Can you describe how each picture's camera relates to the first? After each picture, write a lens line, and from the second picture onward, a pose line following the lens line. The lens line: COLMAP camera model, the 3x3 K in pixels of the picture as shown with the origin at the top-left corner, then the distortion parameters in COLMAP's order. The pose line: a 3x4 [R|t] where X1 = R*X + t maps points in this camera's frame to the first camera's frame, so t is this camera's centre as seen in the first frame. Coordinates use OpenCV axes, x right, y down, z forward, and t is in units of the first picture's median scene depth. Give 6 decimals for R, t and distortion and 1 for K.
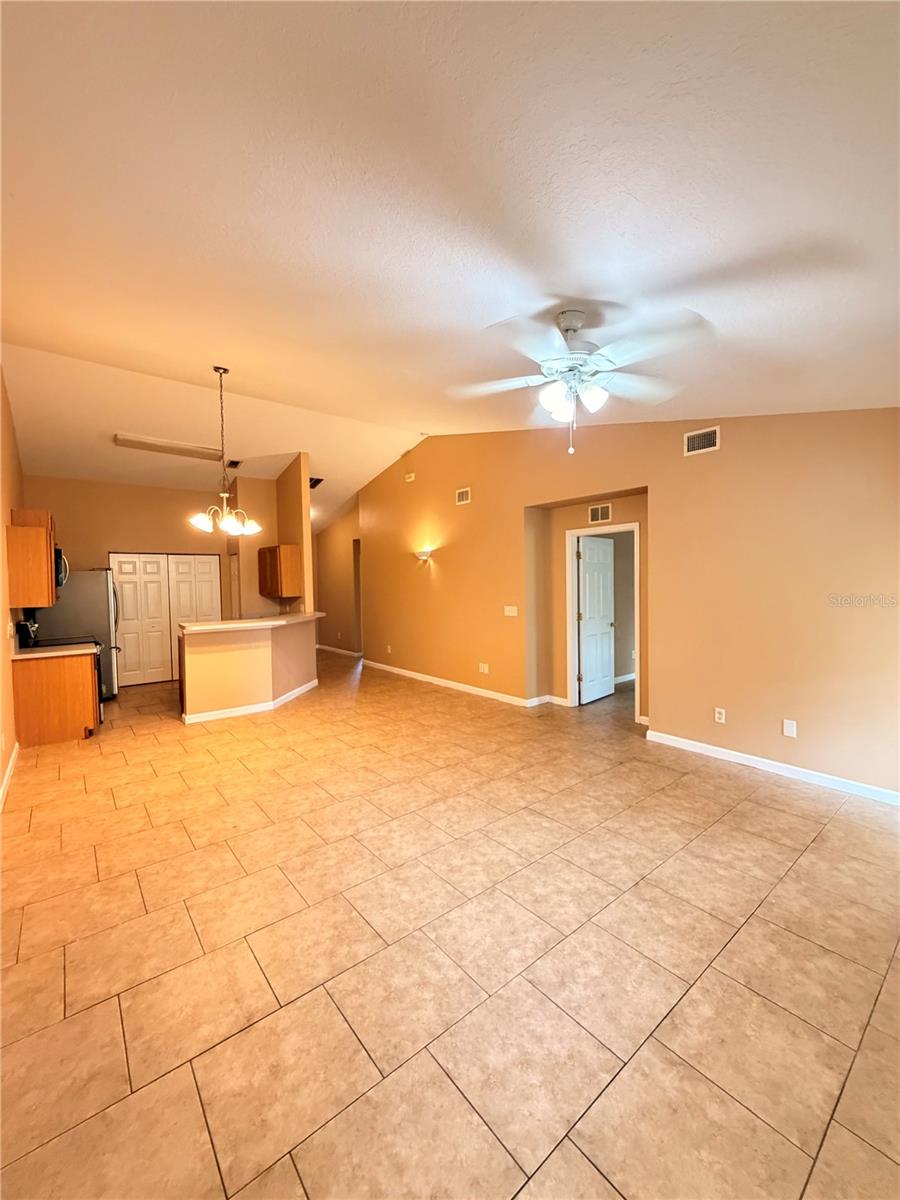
lens RADIAL K [[475.7, 0, 450.0], [0, 475.7, 600.0], [0, 0, 1]] dist [0.000183, 0.000090]
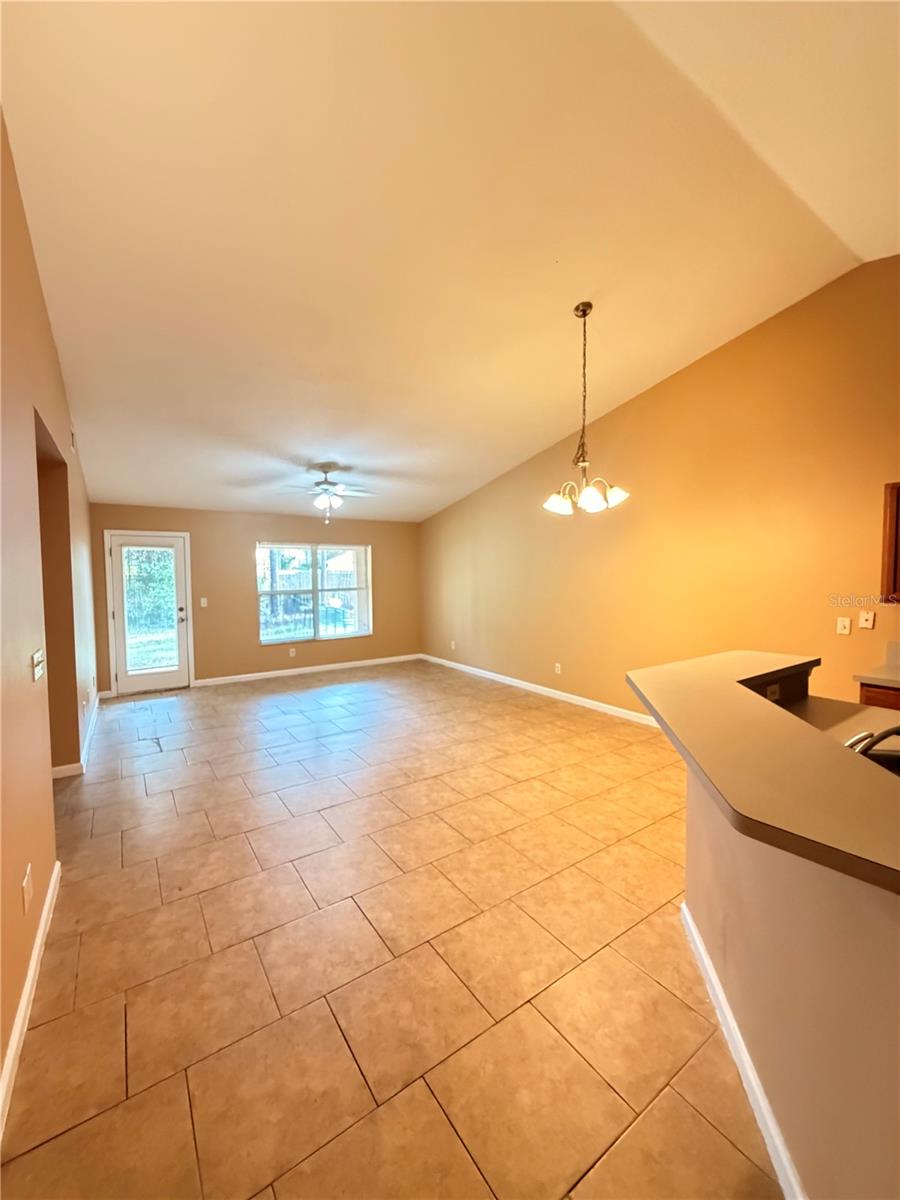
lens RADIAL K [[482.2, 0, 451.2], [0, 482.2, 597.1], [0, 0, 1]] dist [-0.001453, -0.000106]
pose [[-0.996324, 0.016601, 0.084037, -0.306177], [0.024433, 0.995362, 0.093051, -0.075412], [-0.082103, 0.094762, -0.992108, 1.805762]]
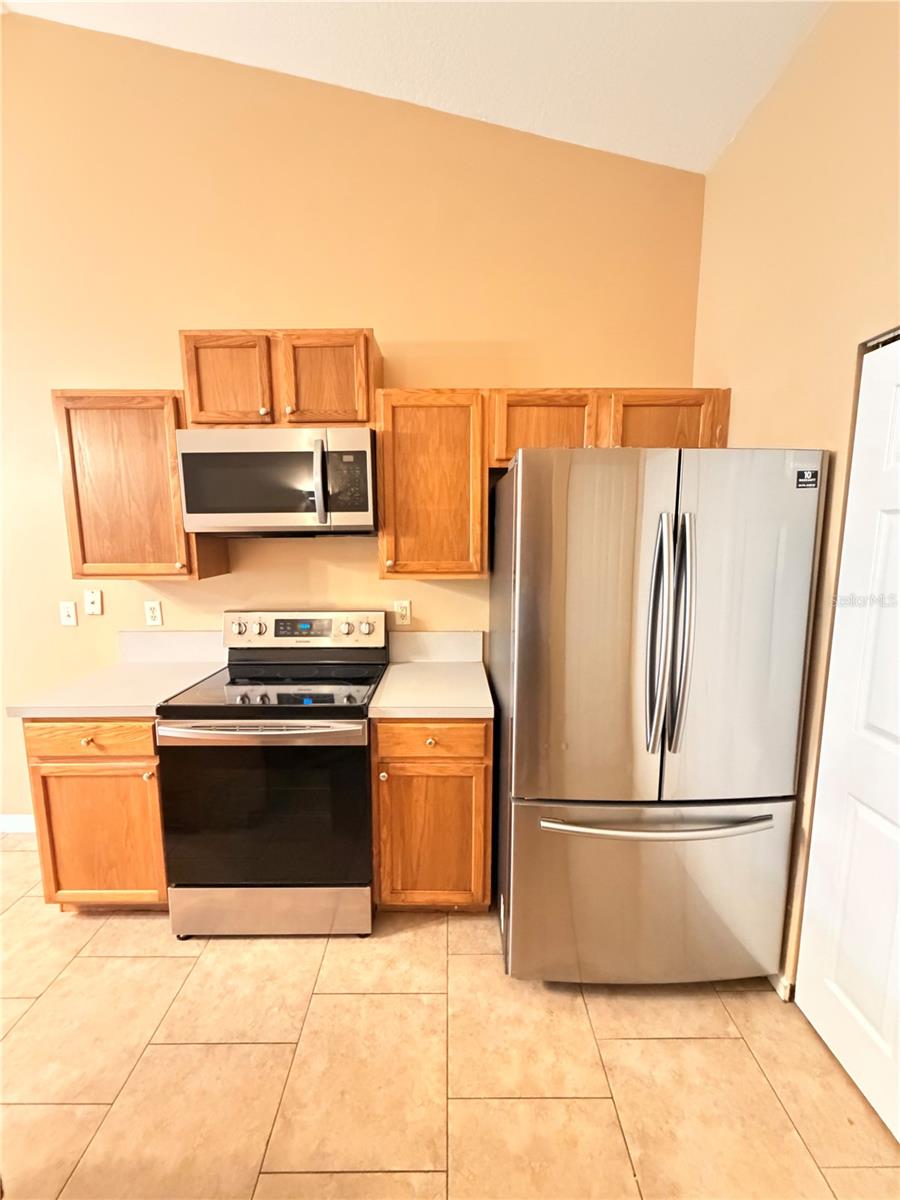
lens RADIAL K [[480.1, 0, 451.1], [0, 480.1, 597.1], [0, 0, 1]] dist [-0.000374, -0.000025]
pose [[-0.627089, 0.119047, -0.769797, -0.749606], [-0.021040, 0.985303, 0.169514, -0.054389], [0.778664, 0.122497, -0.615368, 1.617391]]
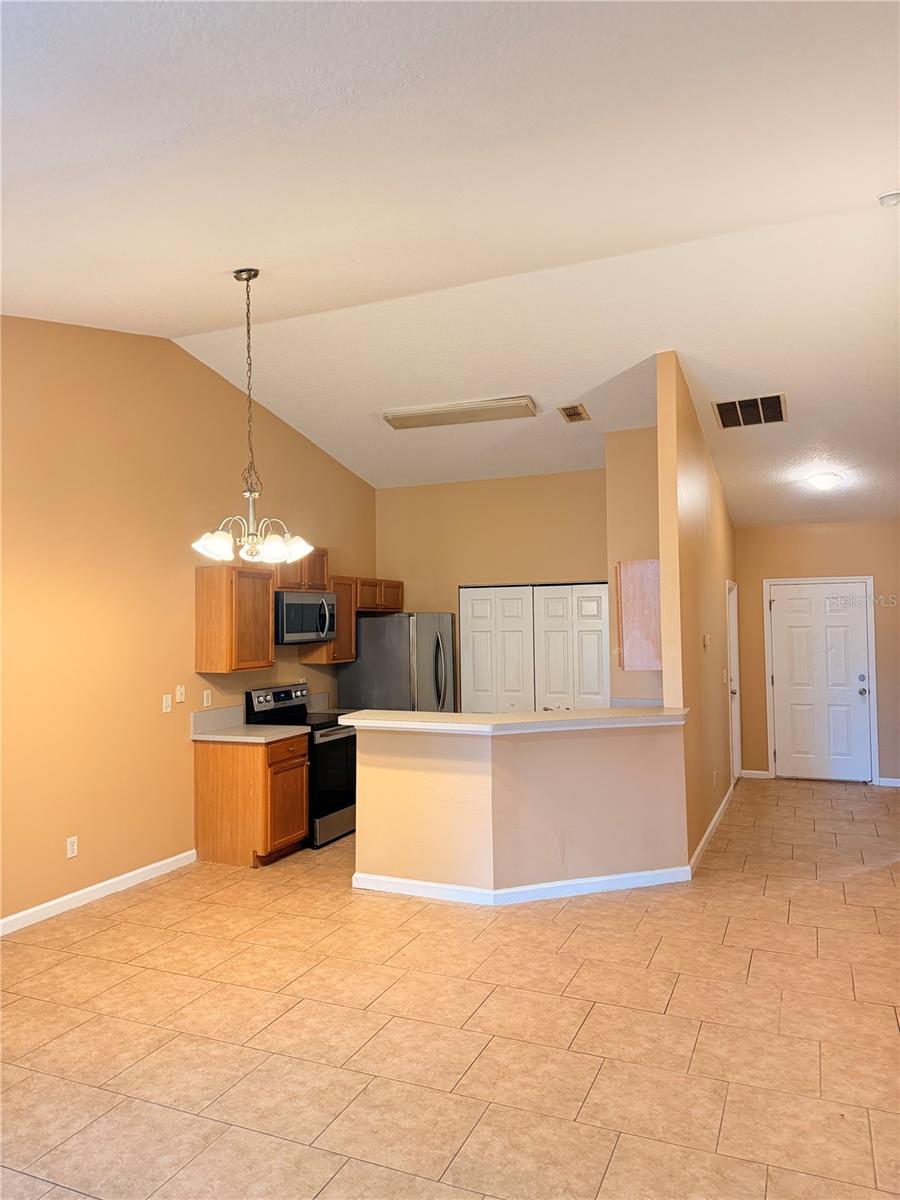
lens RADIAL K [[838.1, 0, 450.0], [0, 838.1, 600.0], [0, 0, 1]] dist [0.076582, -0.092885]
pose [[0.459415, -0.016685, -0.888065, 0.499960], [-0.030332, 0.998946, -0.034459, -0.067186], [0.887704, 0.042768, 0.458424, 0.735597]]
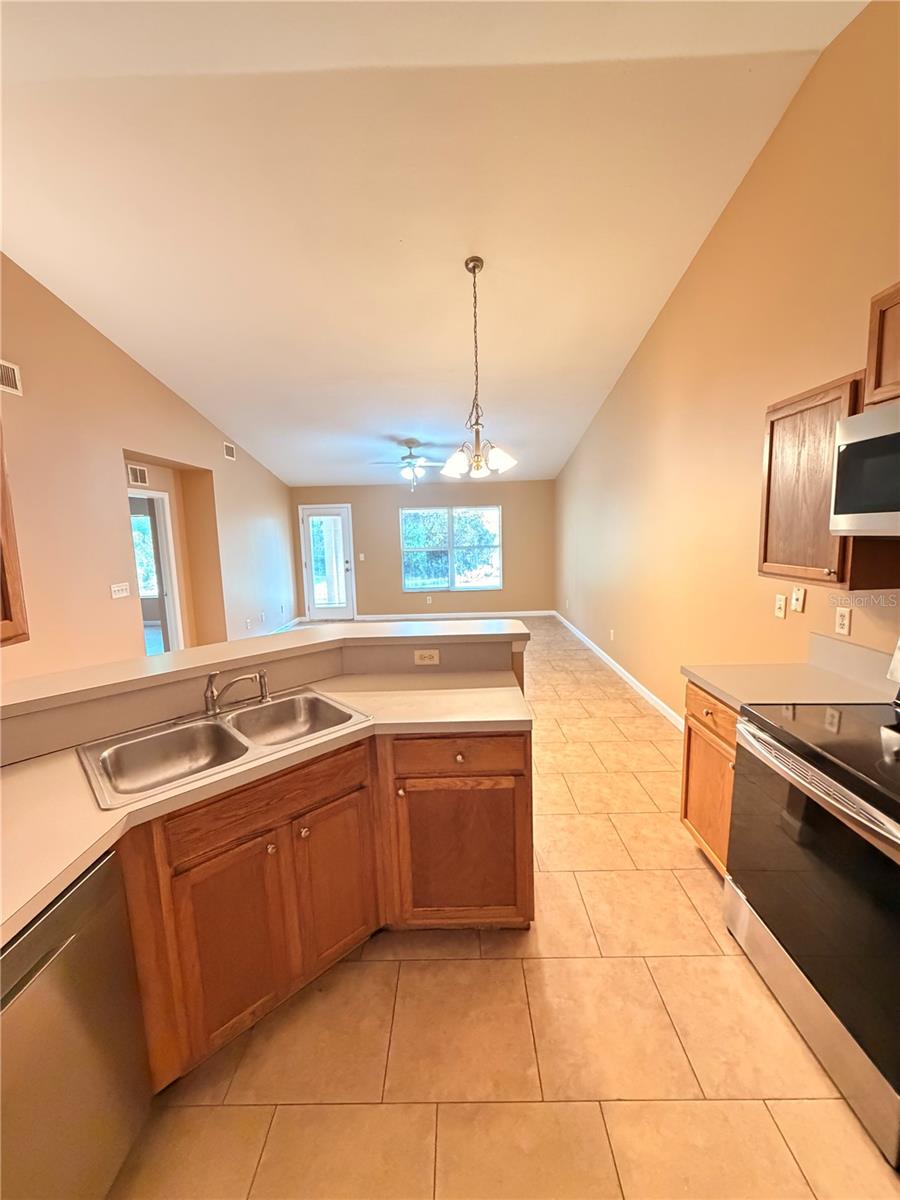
lens RADIAL K [[479.4, 0, 452.6], [0, 479.4, 596.5], [0, 0, 1]] dist [-0.002188, 0.000202]
pose [[-0.769763, -0.052460, 0.636170, -0.954478], [0.063871, 0.985286, 0.158532, -0.065864], [-0.635126, 0.162665, -0.755086, 1.648251]]
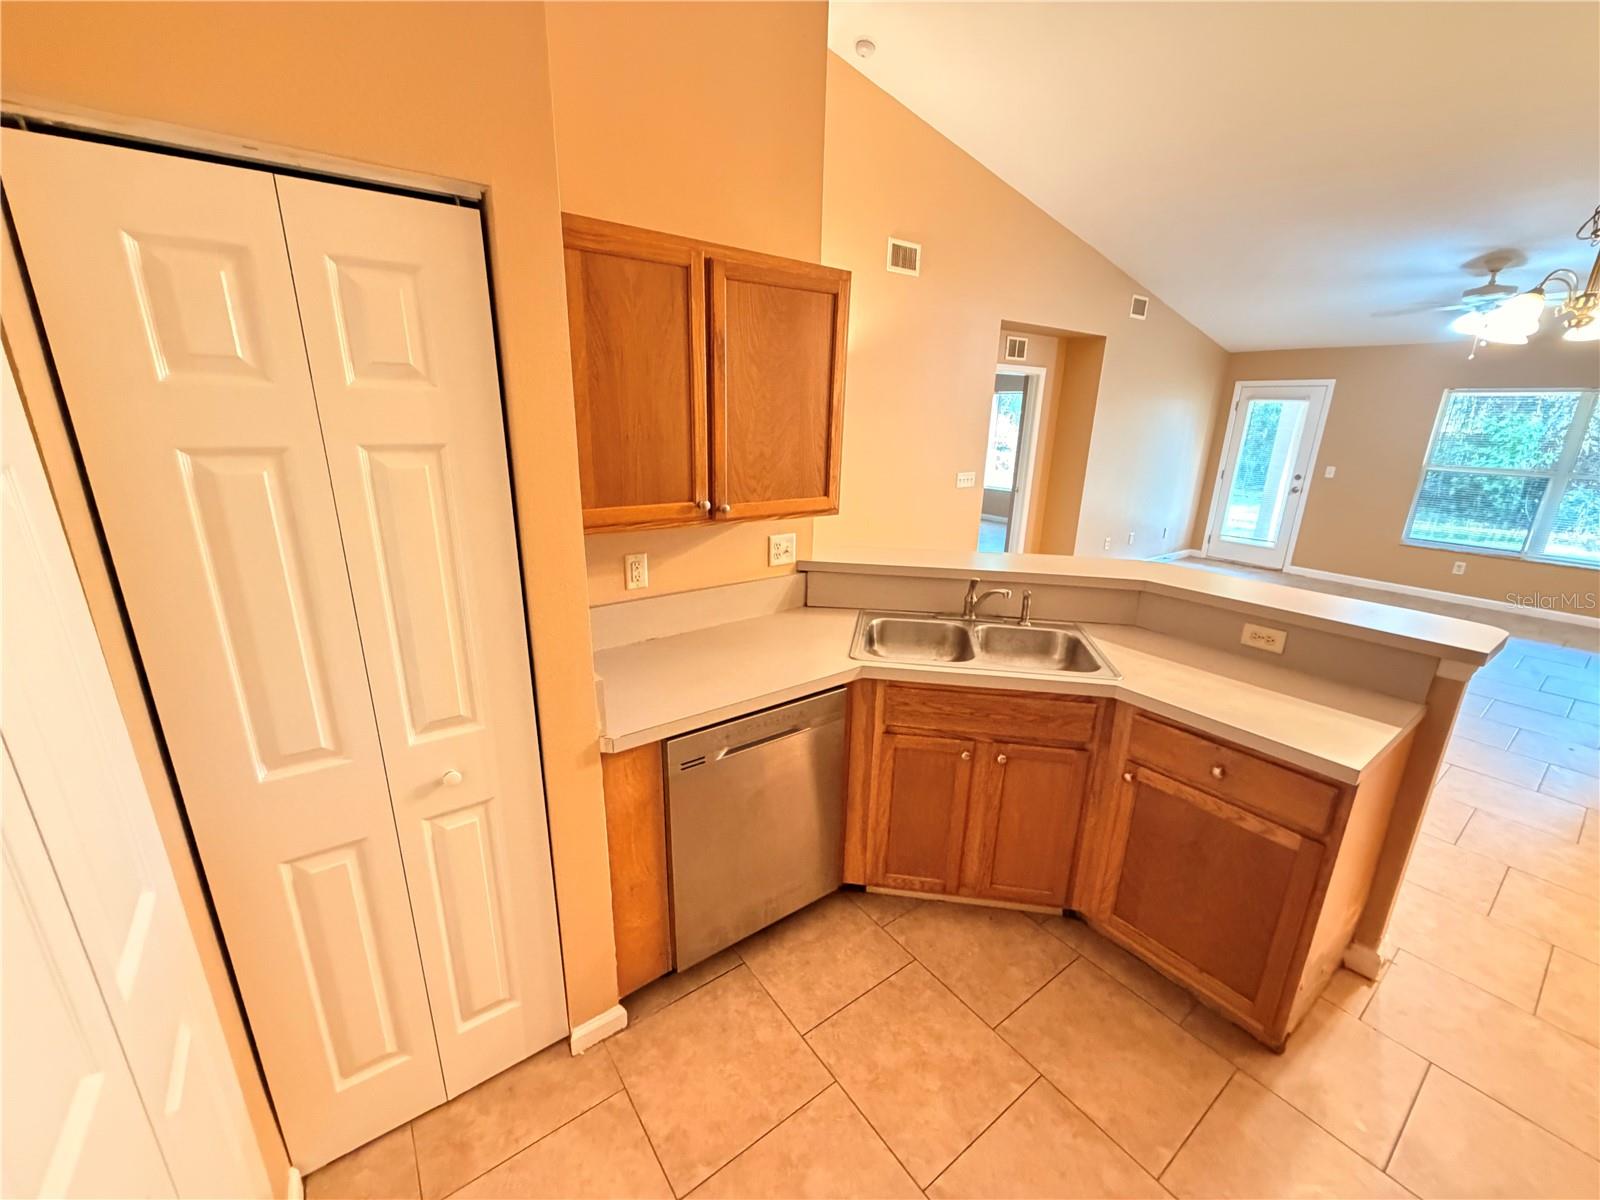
lens RADIAL K [[640.1, 0, 794.9], [0, 640.1, 597.5], [0, 0, 1]] dist [-0.000374, -0.000025]
pose [[0.050280, -0.265926, 0.962681, -1.069490], [0.017453, 0.963987, 0.265375, -0.080322], [-0.998583, 0.003458, 0.053111, 1.603508]]
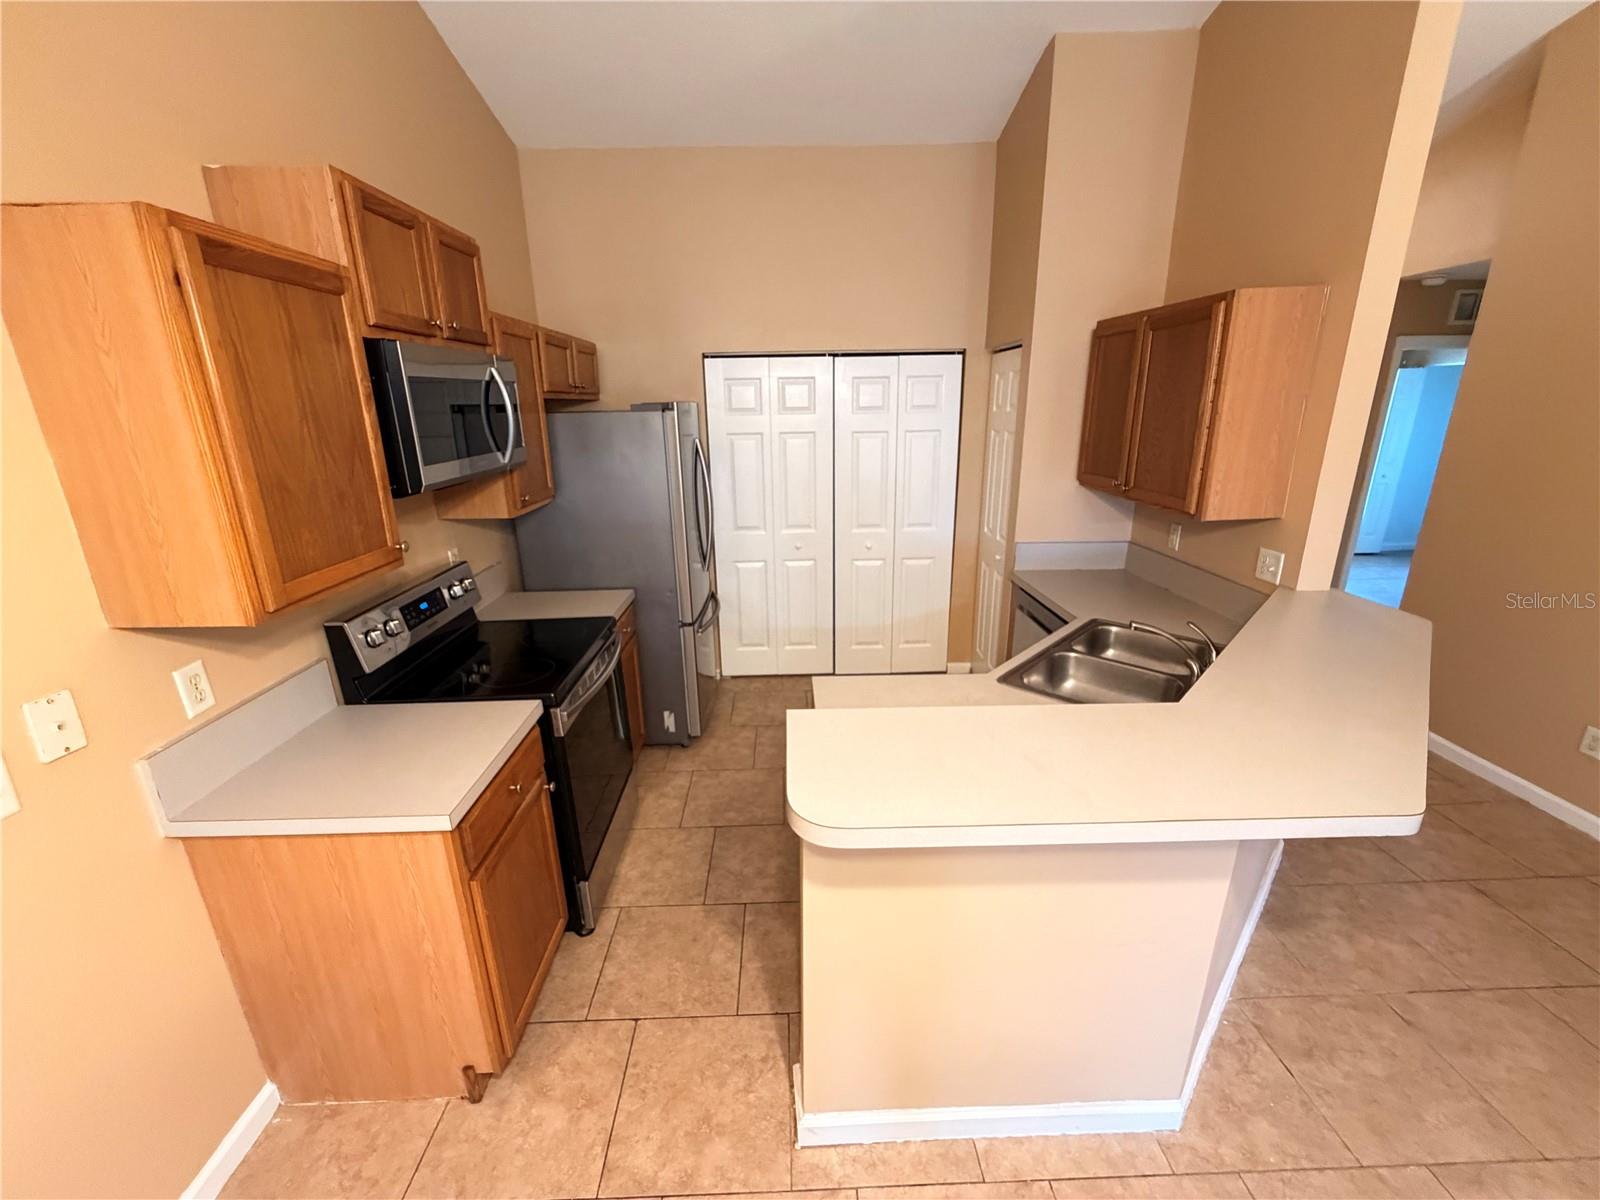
lens RADIAL K [[642.9, 0, 794.1], [0, 642.9, 603.4], [0, 0, 1]] dist [-0.001453, -0.000106]
pose [[0.790039, 0.182672, -0.585209, -0.507127], [-0.018977, 0.961405, 0.274480, -0.082424], [0.612763, -0.205744, 0.763014, 0.975388]]
